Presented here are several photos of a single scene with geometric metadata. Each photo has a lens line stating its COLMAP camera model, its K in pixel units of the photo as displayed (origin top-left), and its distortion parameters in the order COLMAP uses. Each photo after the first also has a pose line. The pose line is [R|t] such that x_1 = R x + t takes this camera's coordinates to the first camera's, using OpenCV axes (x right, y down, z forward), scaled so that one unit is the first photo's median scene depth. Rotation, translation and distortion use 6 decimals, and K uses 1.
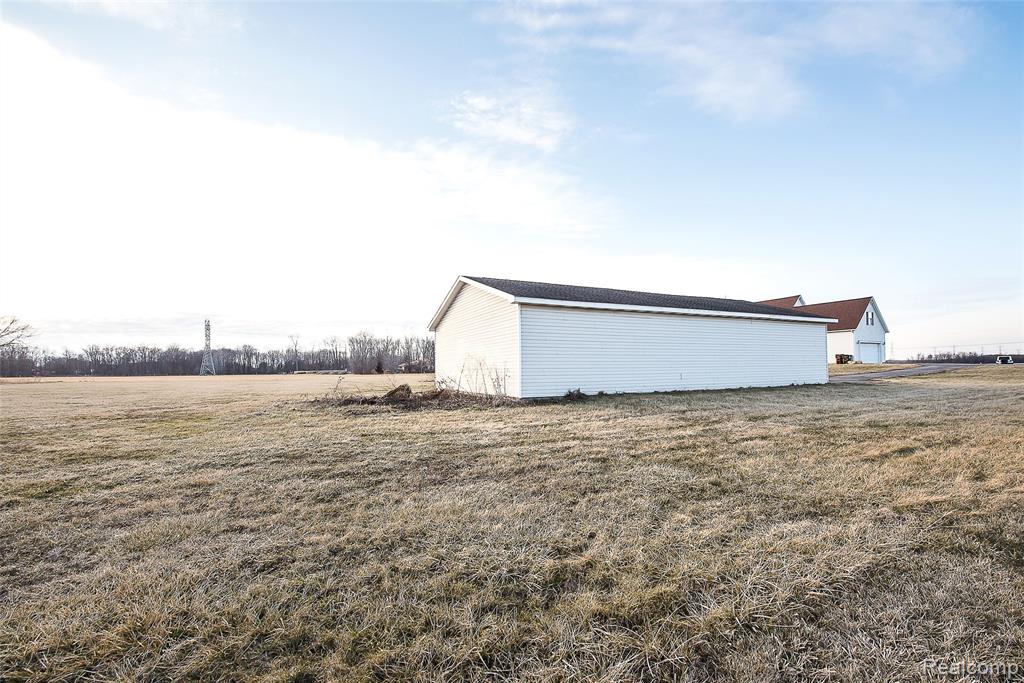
lens RADIAL K [[436.9, 0, 510.1], [0, 436.9, 352.9], [0, 0, 1]] dist [0.000993, 0.000013]
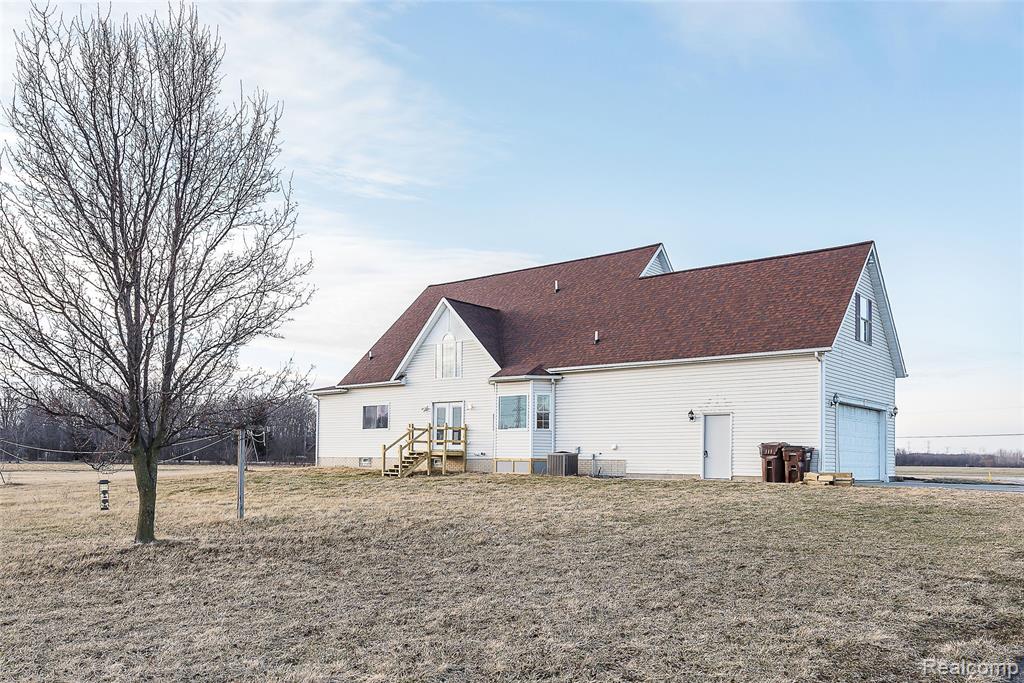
lens RADIAL K [[772.1, 0, 513.5], [0, 772.1, 431.3], [0, 0, 1]] dist [0.001649, 0.003840]
pose [[0.927464, 0.034571, 0.372311, 0.432763], [-0.037414, 0.999300, 0.000412, 0.001371], [-0.372036, -0.014311, 0.928108, 0.622740]]
